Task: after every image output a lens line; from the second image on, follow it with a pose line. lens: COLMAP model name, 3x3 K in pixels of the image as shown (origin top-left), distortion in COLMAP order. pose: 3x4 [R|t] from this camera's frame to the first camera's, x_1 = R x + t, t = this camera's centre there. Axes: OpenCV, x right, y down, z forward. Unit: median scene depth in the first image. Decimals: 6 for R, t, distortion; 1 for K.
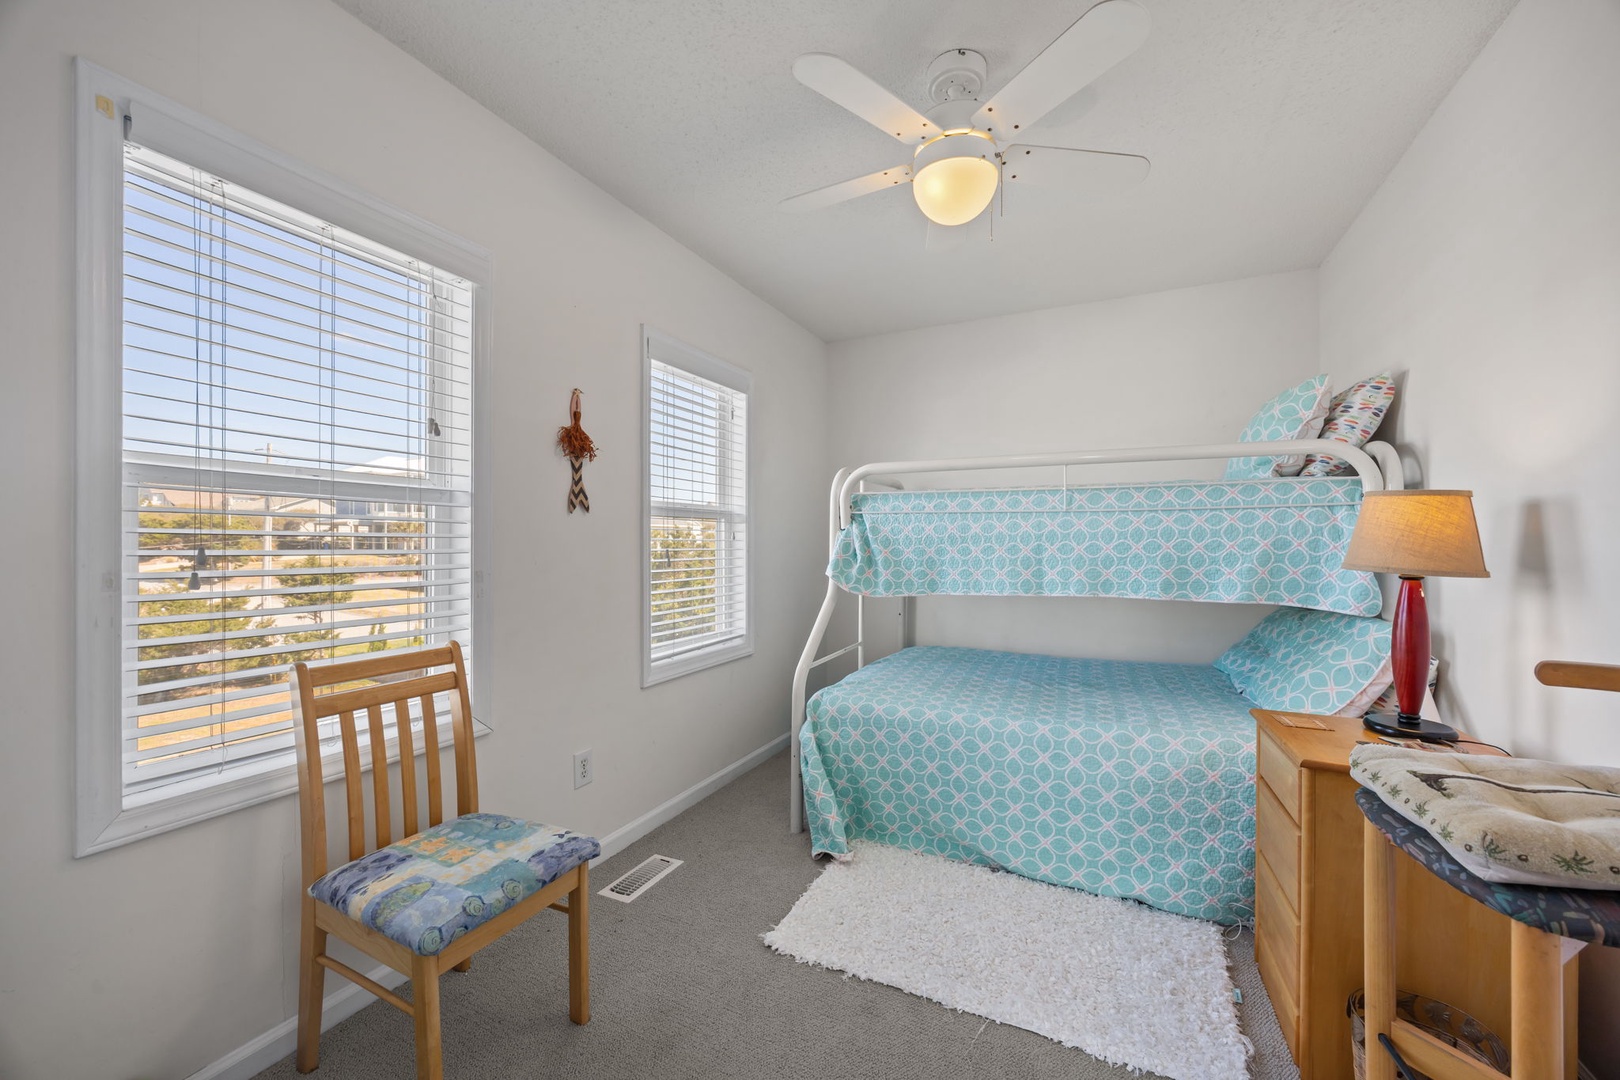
lens RADIAL K [[618.1, 0, 806.6], [0, 618.1, 544.2], [0, 0, 1]] dist [-0.001174, 0.000370]
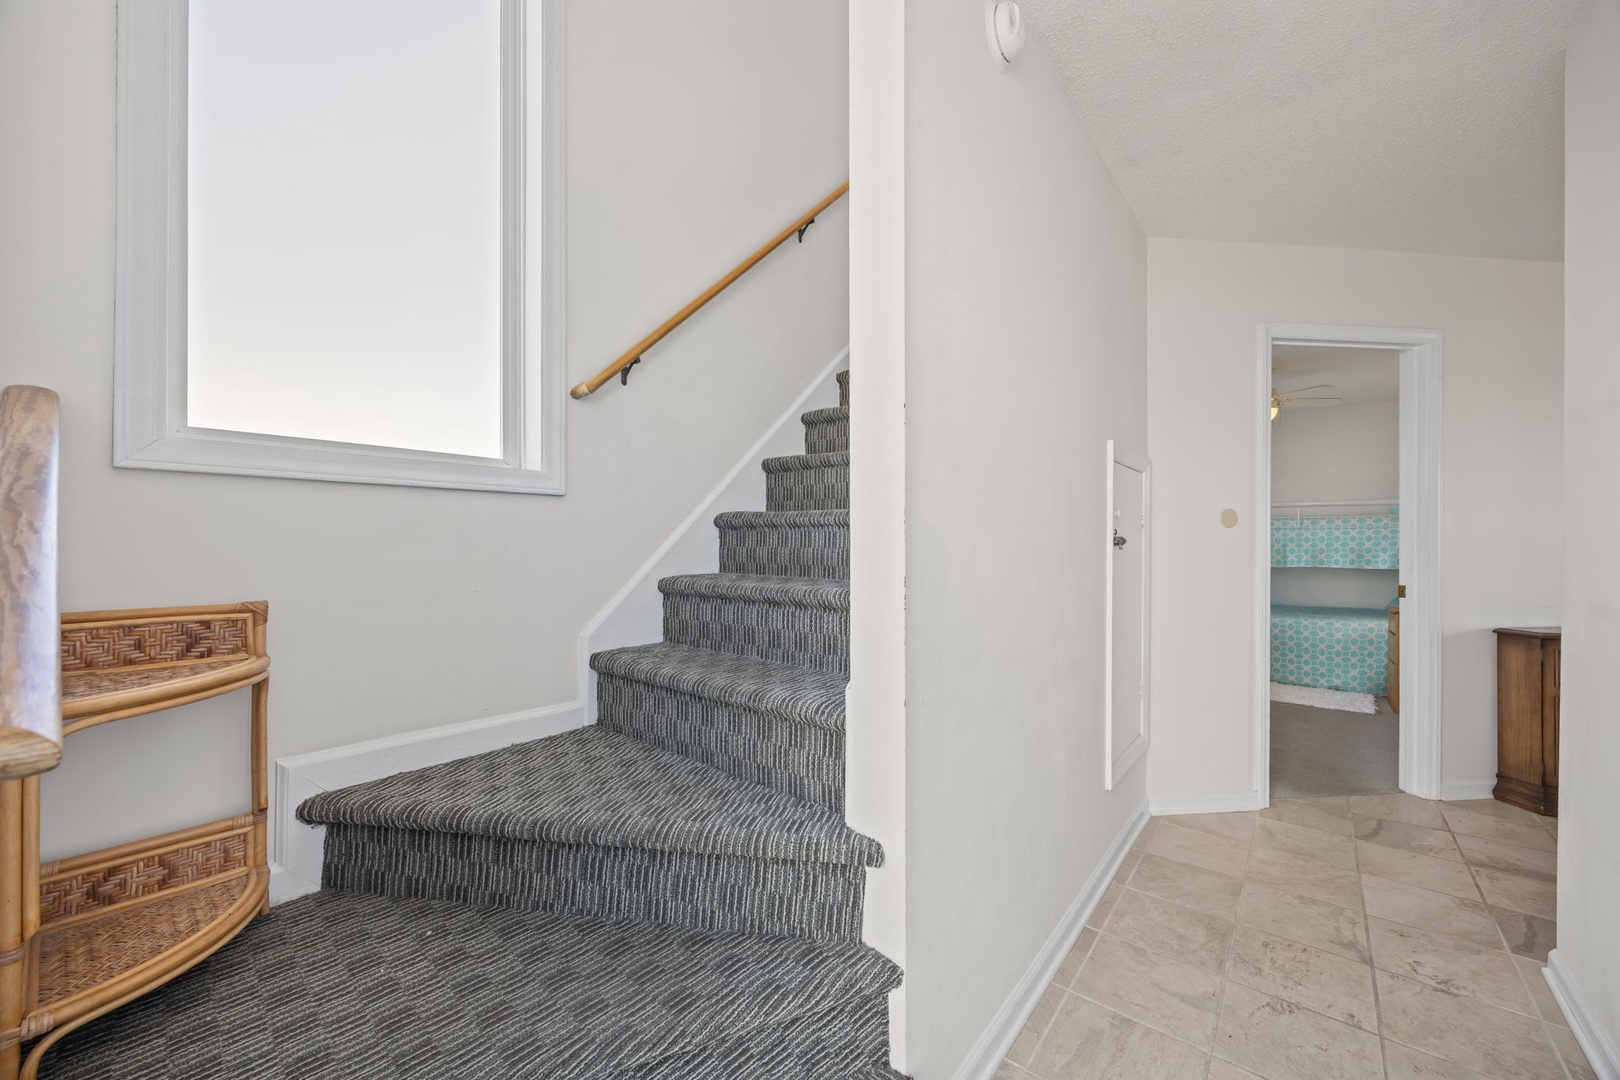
lens RADIAL K [[618.1, 0, 810.9], [0, 618.1, 544.8], [0, 0, 1]] dist [-0.001174, 0.000370]
pose [[0.975234, 0.002644, -0.221159, -0.901393], [-0.002114, 0.999994, 0.002634, 0.004359], [0.221164, -0.002101, 0.975234, -1.744456]]
